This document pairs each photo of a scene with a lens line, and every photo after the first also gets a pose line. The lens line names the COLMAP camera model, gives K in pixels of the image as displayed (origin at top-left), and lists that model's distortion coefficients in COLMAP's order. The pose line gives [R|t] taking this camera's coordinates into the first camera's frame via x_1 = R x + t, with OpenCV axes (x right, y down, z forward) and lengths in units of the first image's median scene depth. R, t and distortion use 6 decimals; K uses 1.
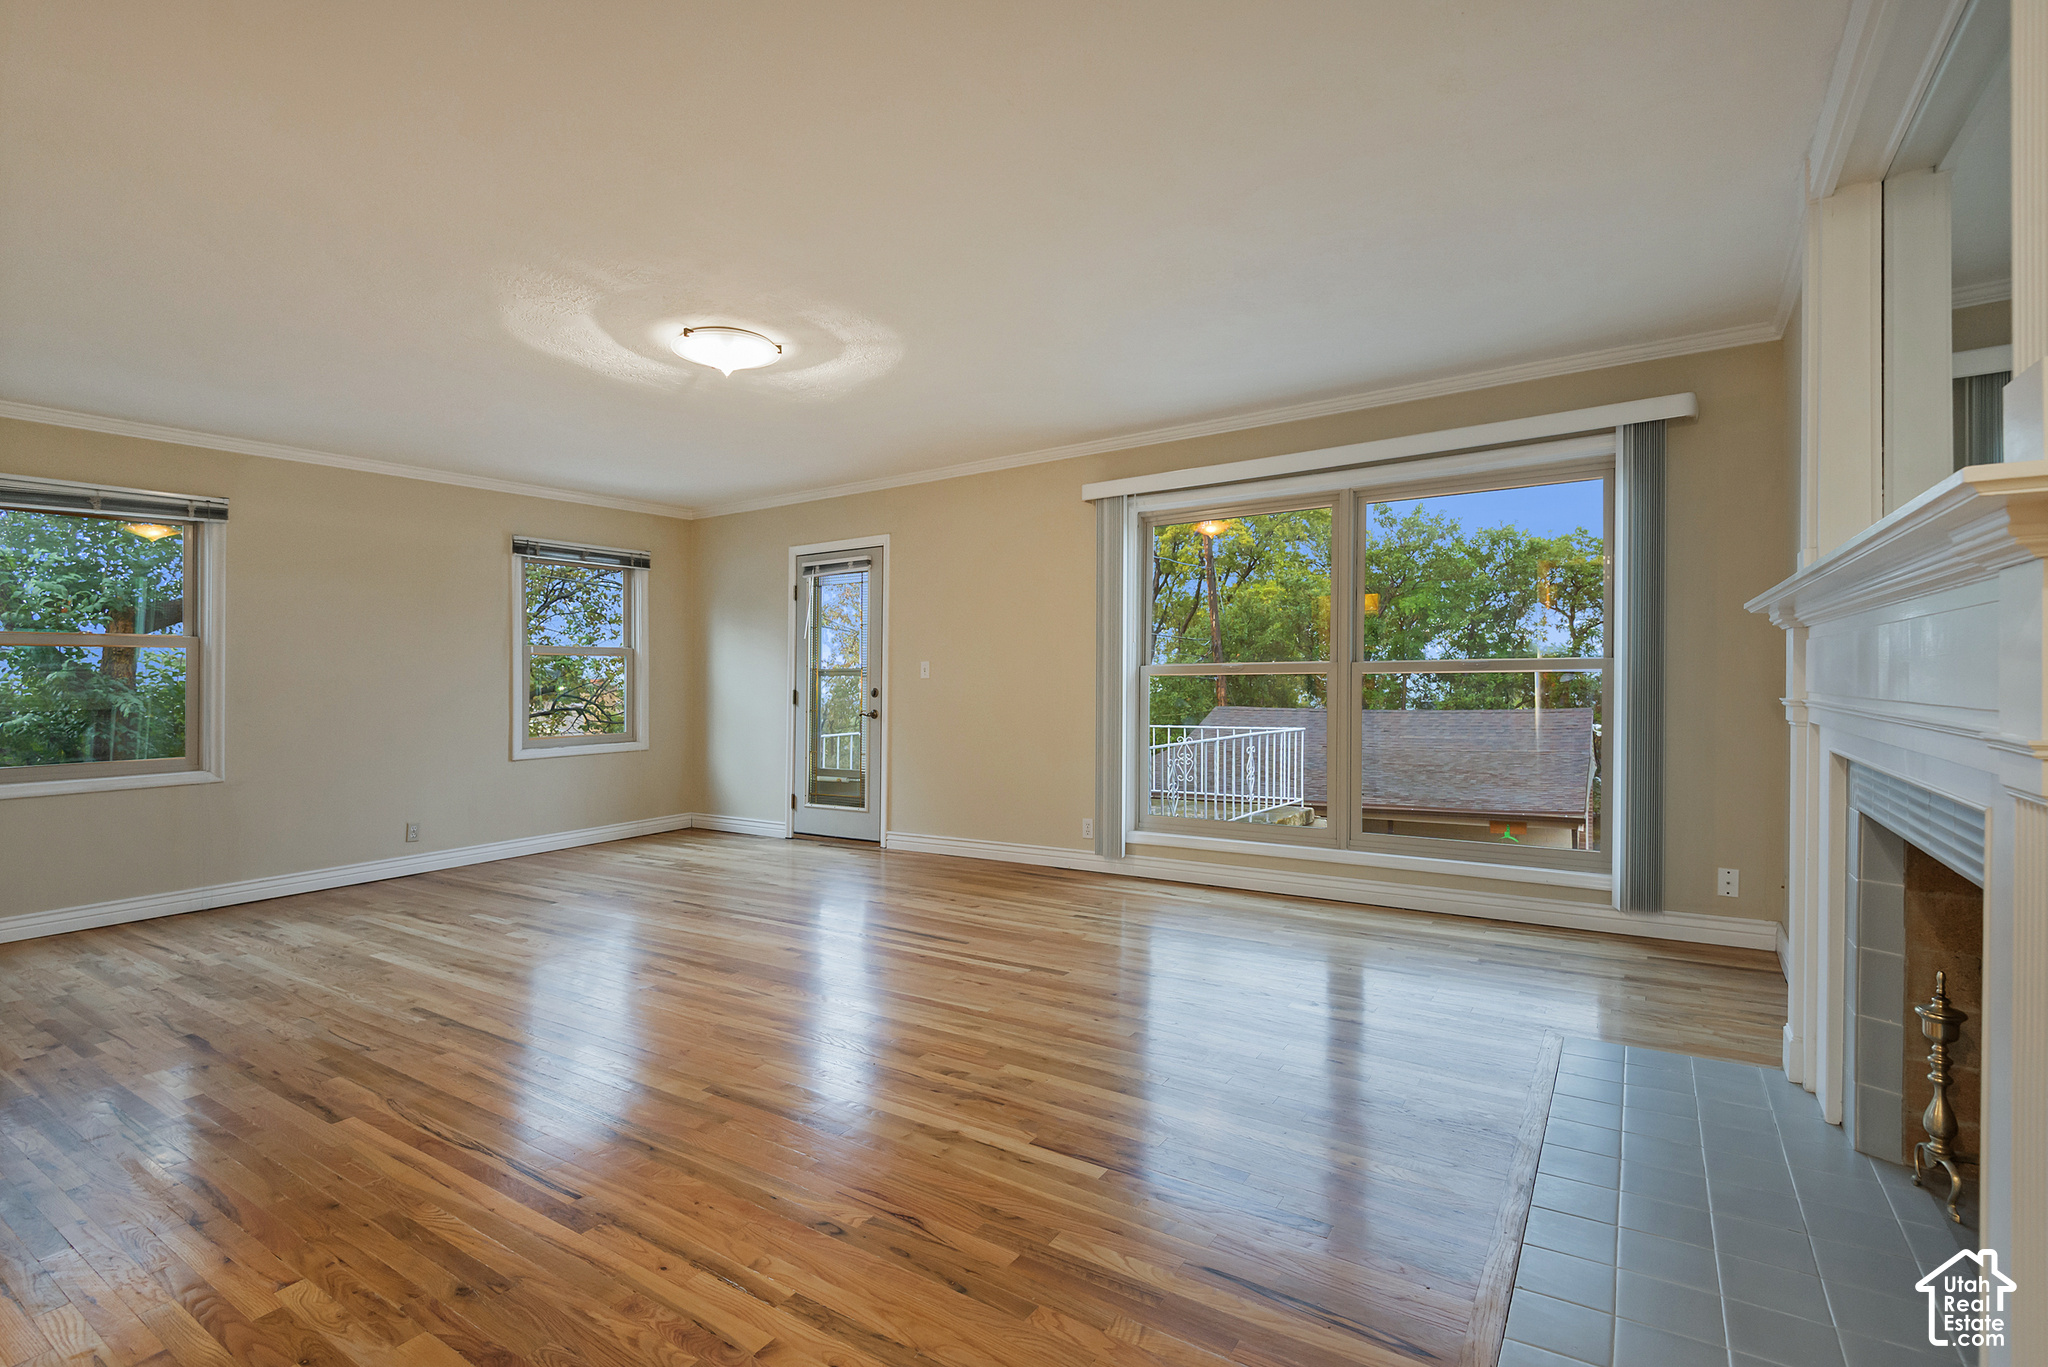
lens RADIAL K [[942.2, 0, 1024.4], [0, 942.2, 692.8], [0, 0, 1]] dist [0.000930, -0.011364]
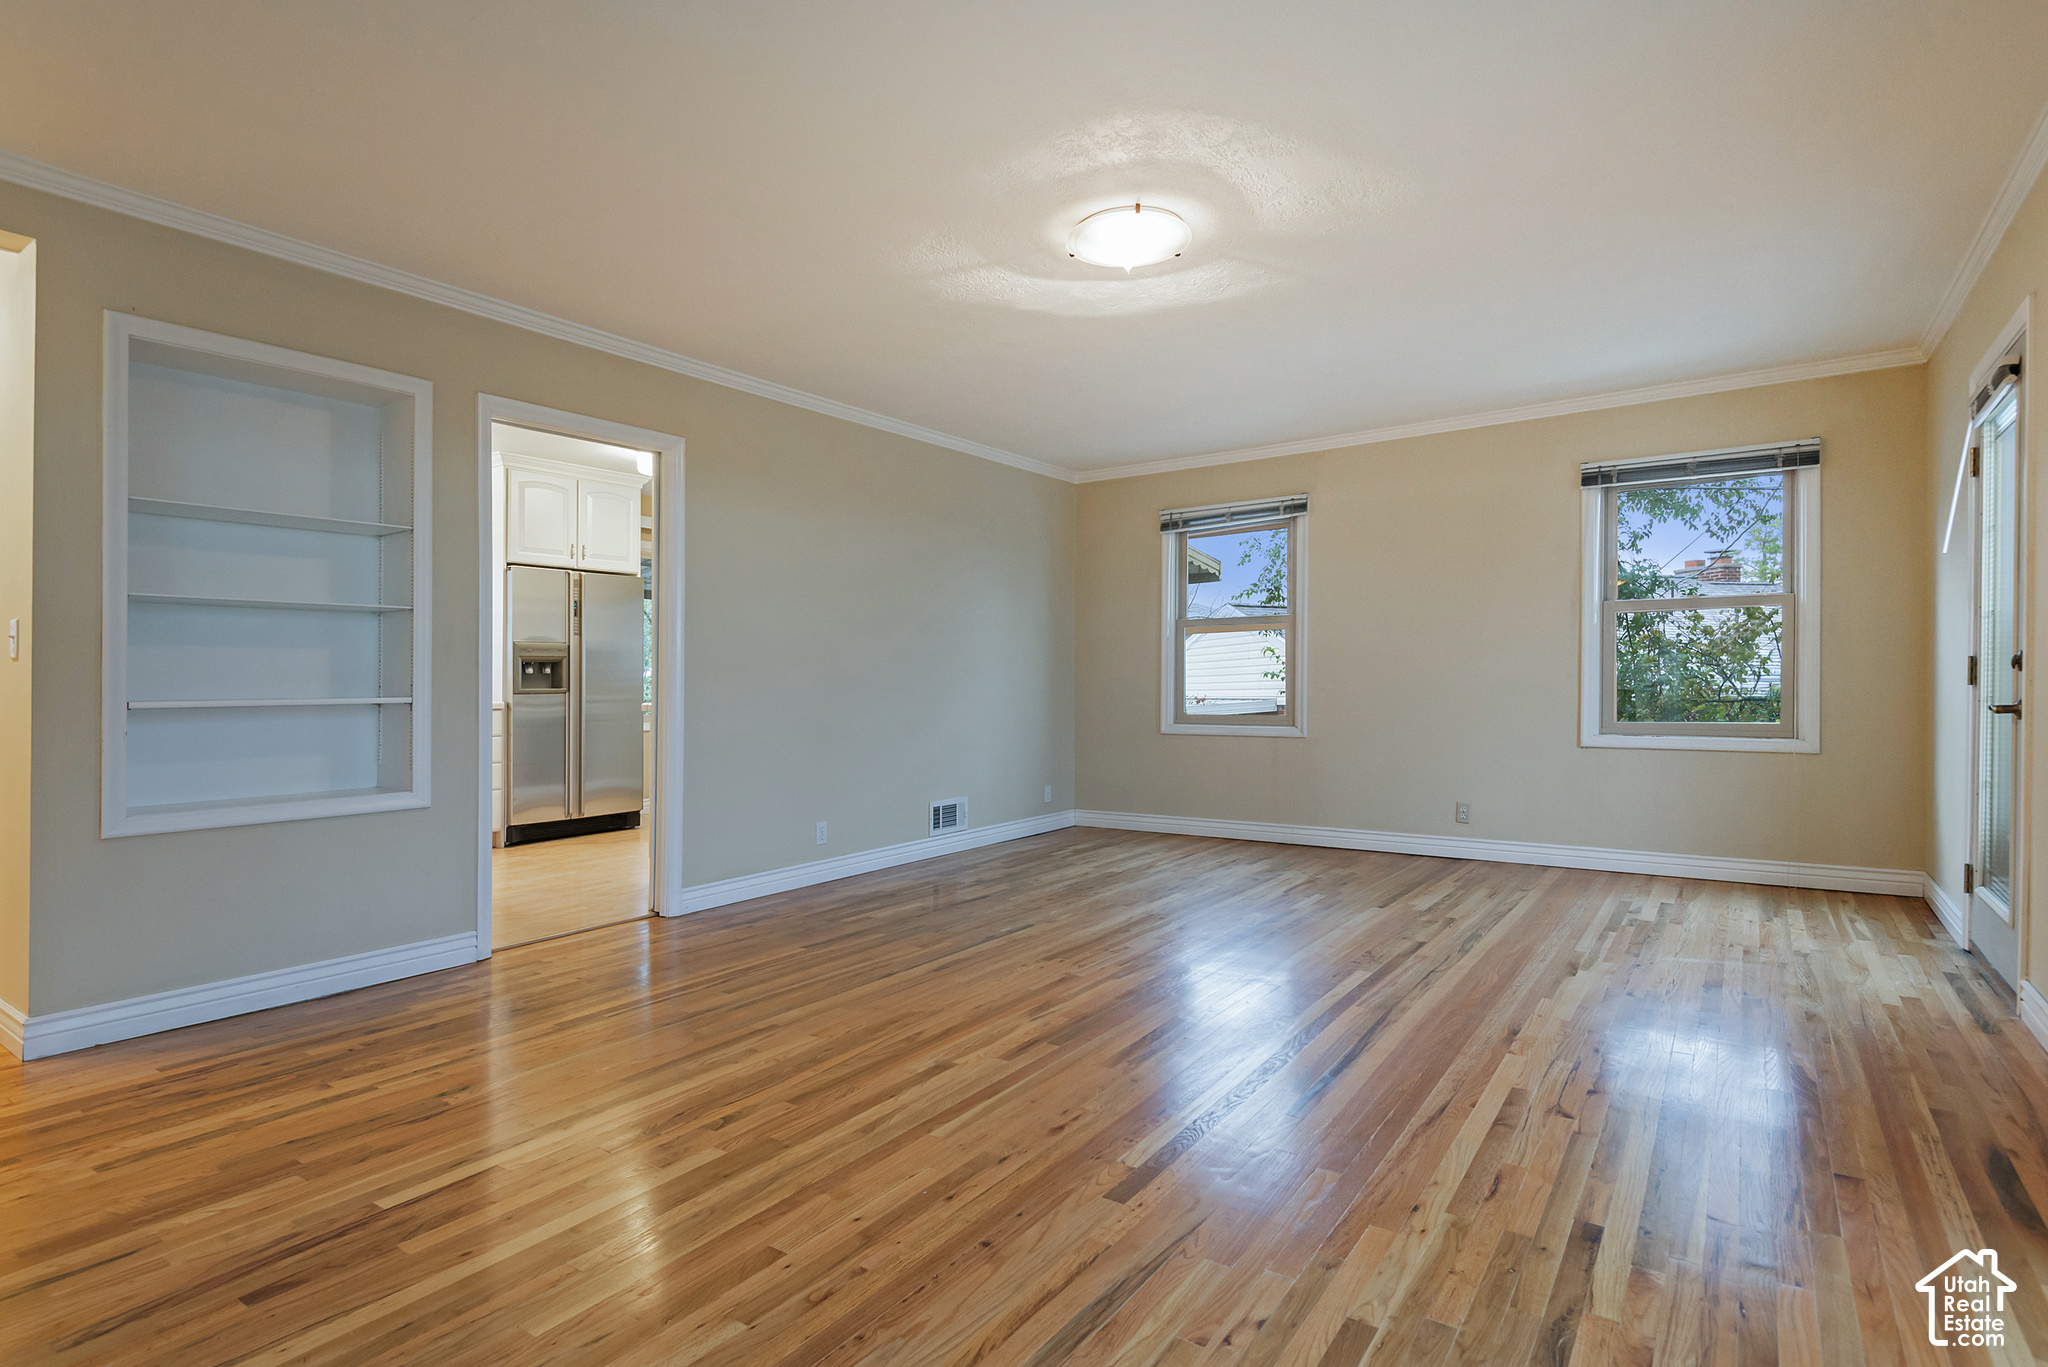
lens RADIAL K [[1032.3, 0, 1030.2], [0, 1032.3, 671.4], [0, 0, 1]] dist [0.046824, -0.045171]
pose [[-0.026281, 0.006328, -0.999635, 0.596424], [-0.005305, 0.999965, 0.006469, 0.007935], [0.999641, 0.005473, -0.026246, 0.947523]]
